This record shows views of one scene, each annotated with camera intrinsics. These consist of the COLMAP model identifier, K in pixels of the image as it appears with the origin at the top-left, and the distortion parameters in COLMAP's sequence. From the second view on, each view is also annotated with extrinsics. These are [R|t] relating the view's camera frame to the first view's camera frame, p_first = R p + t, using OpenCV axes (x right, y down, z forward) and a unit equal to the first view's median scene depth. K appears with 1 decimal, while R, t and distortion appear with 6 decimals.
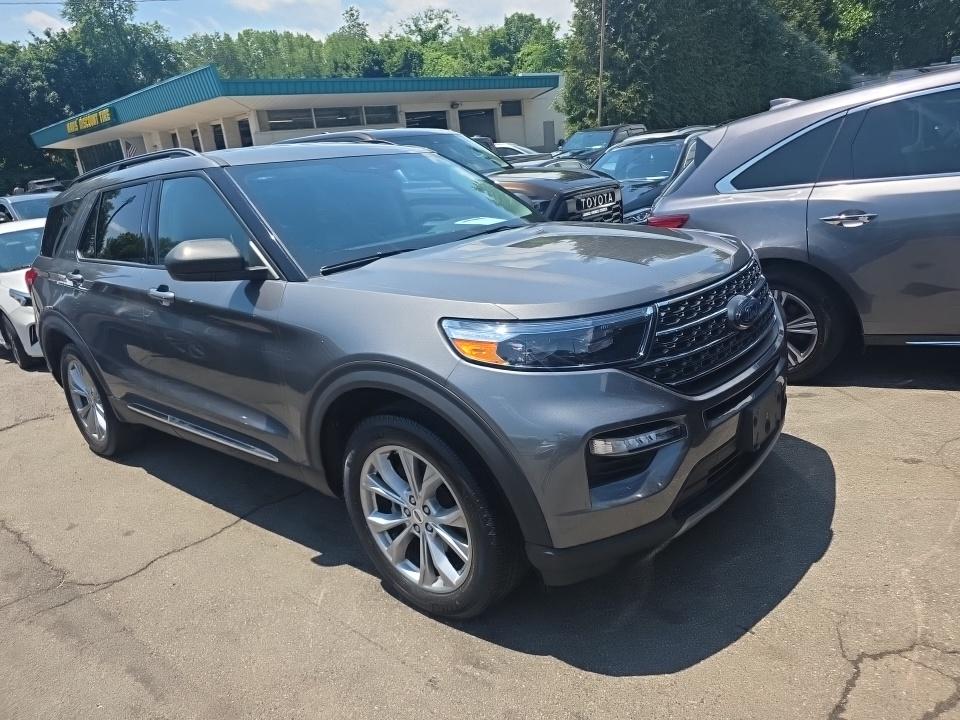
lens RADIAL K [[635.8, 0, 484.4], [0, 635.8, 355.0], [0, 0, 1]] dist [0.039385, -0.034203]
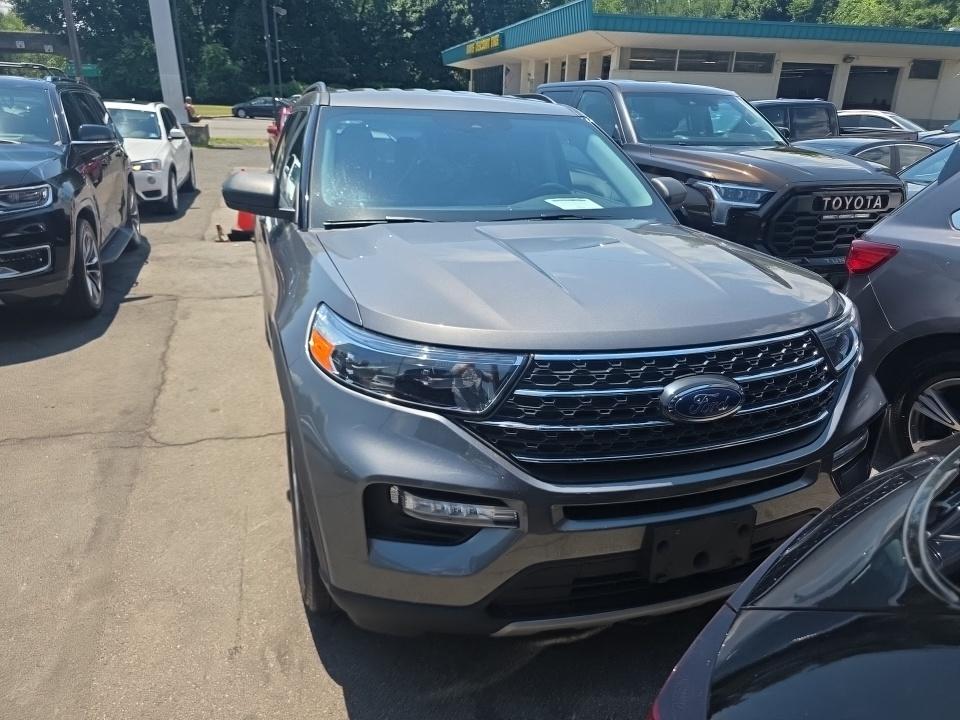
lens RADIAL K [[635.8, 0, 484.4], [0, 635.8, 355.0], [0, 0, 1]] dist [0.039385, -0.034203]
pose [[0.858889, 0.289424, -0.422545, 0.171877], [-0.255258, 0.957153, 0.136754, -0.053966], [0.444020, -0.009599, 0.895966, 0.086251]]
